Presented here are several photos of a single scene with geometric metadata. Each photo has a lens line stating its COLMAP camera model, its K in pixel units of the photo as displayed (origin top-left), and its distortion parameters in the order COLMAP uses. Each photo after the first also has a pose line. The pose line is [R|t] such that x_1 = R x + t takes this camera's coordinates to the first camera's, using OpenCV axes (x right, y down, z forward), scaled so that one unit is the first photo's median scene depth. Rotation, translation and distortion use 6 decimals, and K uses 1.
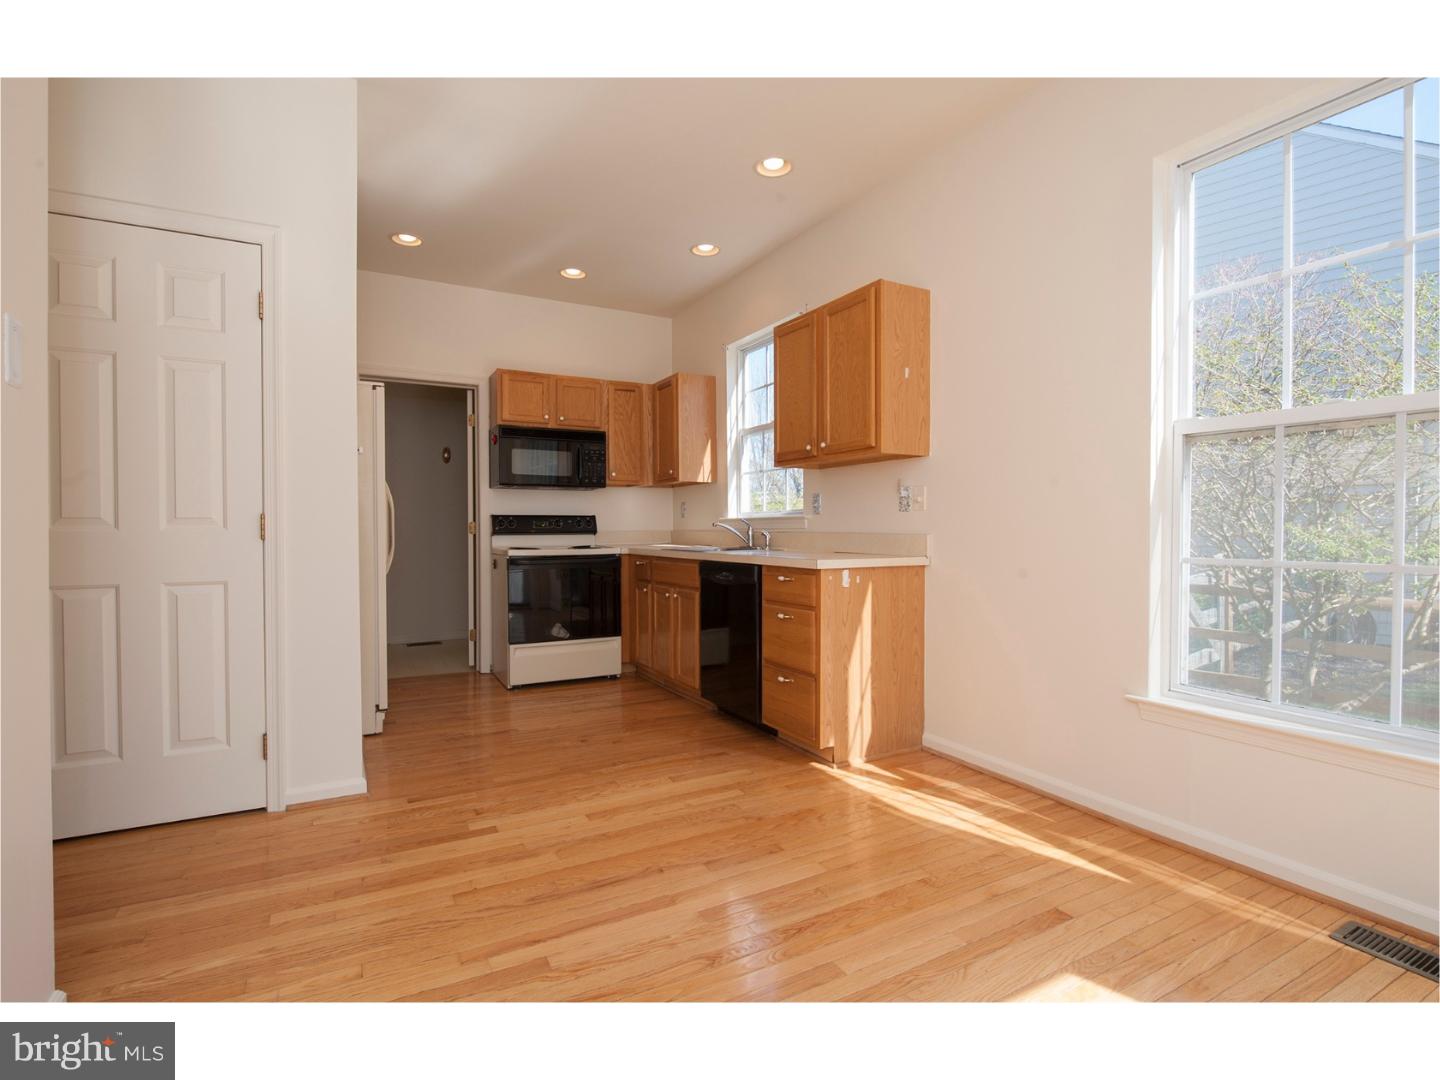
lens RADIAL K [[707.9, 0, 720.0], [0, 707.9, 540.0], [0, 0, 1]] dist [-0.001086, 0.000186]
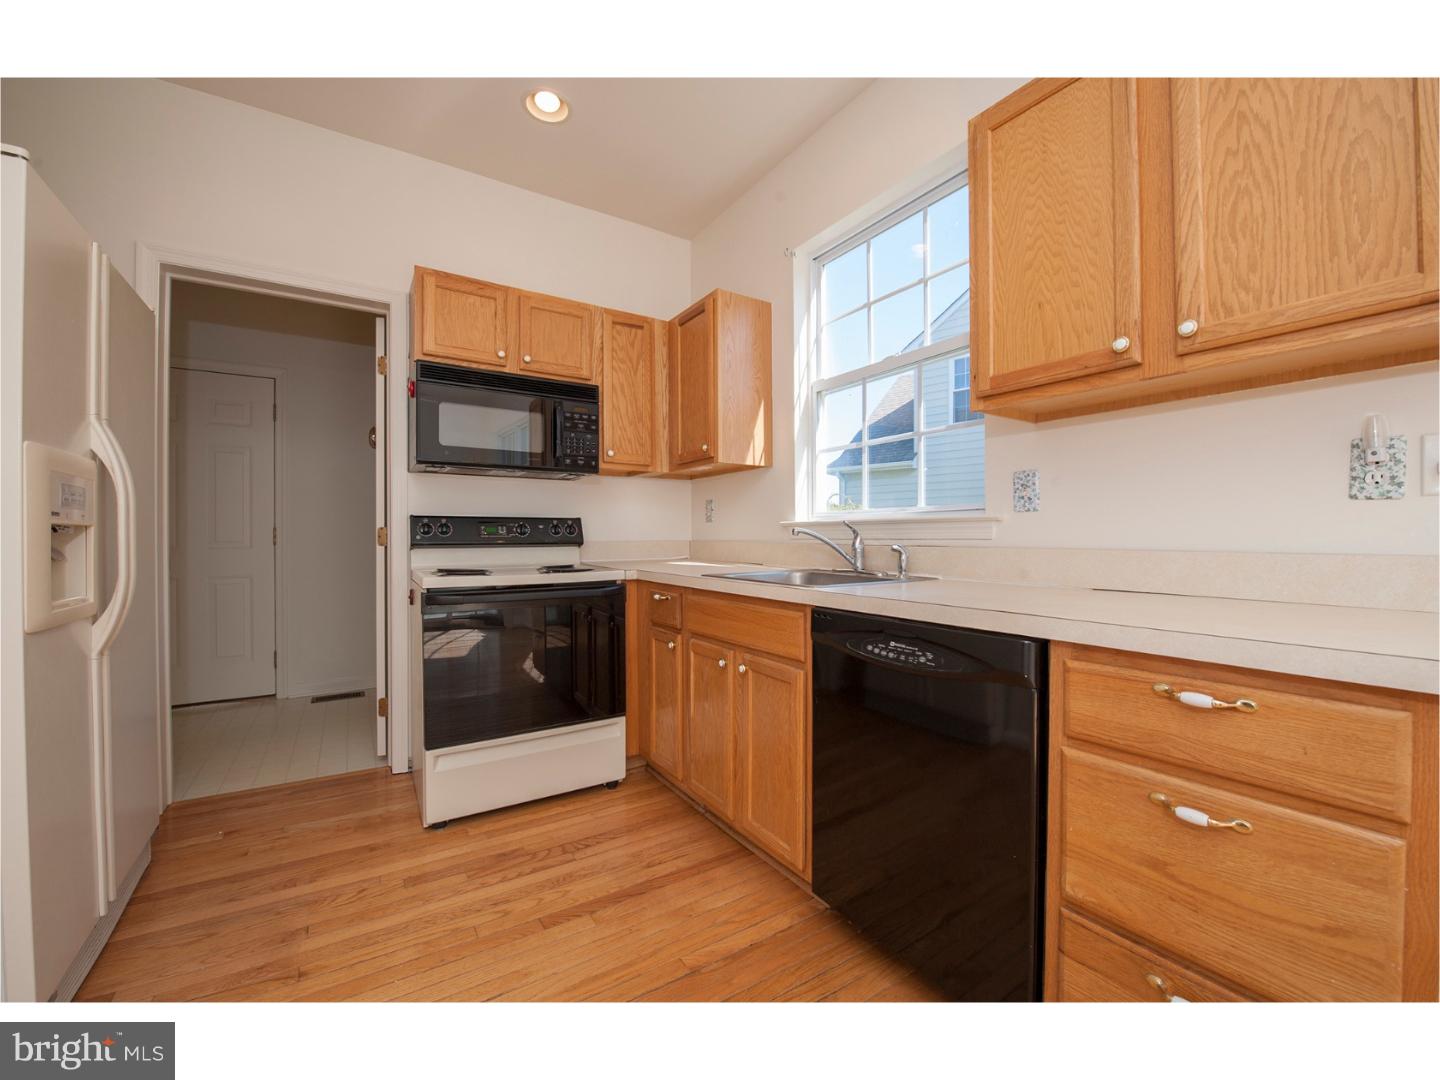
lens RADIAL K [[580.7, 0, 720.0], [0, 580.7, 540.0], [0, 0, 1]] dist [-0.018667, -0.000493]
pose [[0.997172, 0.000807, 0.075152, -0.094424], [-0.000101, 0.999956, -0.009396, -0.009857], [-0.075156, 0.009362, 0.997128, 0.488450]]
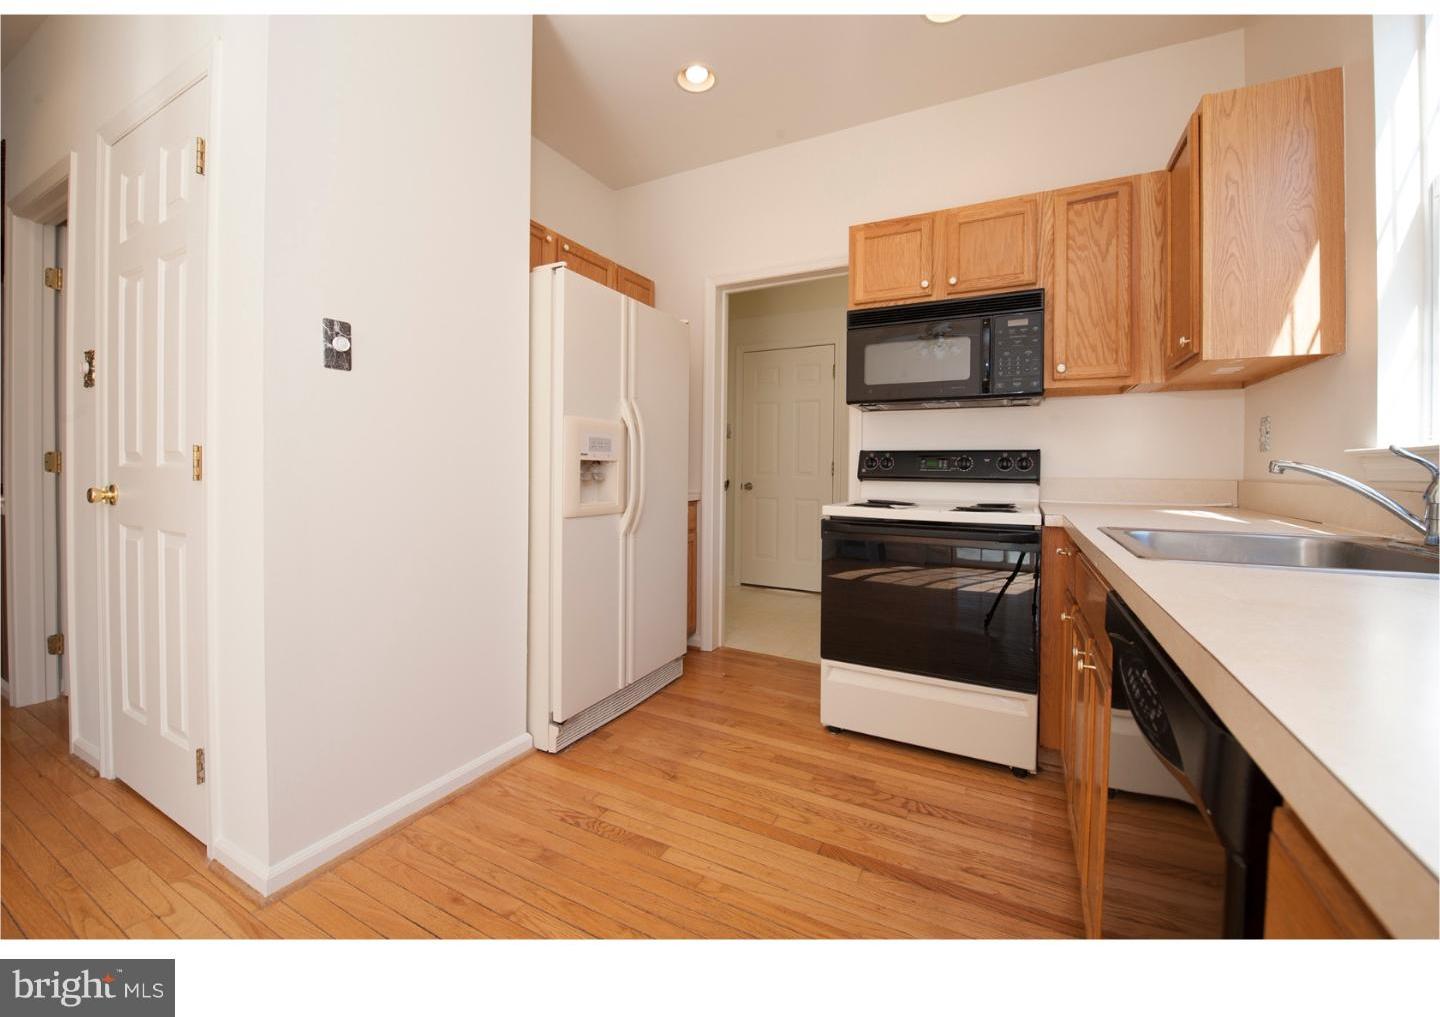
lens RADIAL K [[578.4, 0, 703.5], [0, 578.4, 475.5], [0, 0, 1]] dist [-0.022944, -0.000160]
pose [[0.543318, 0.018819, -0.839316, 0.060869], [-0.024527, 0.999678, 0.006537, -0.011726], [0.839168, 0.017035, 0.543605, 0.578271]]
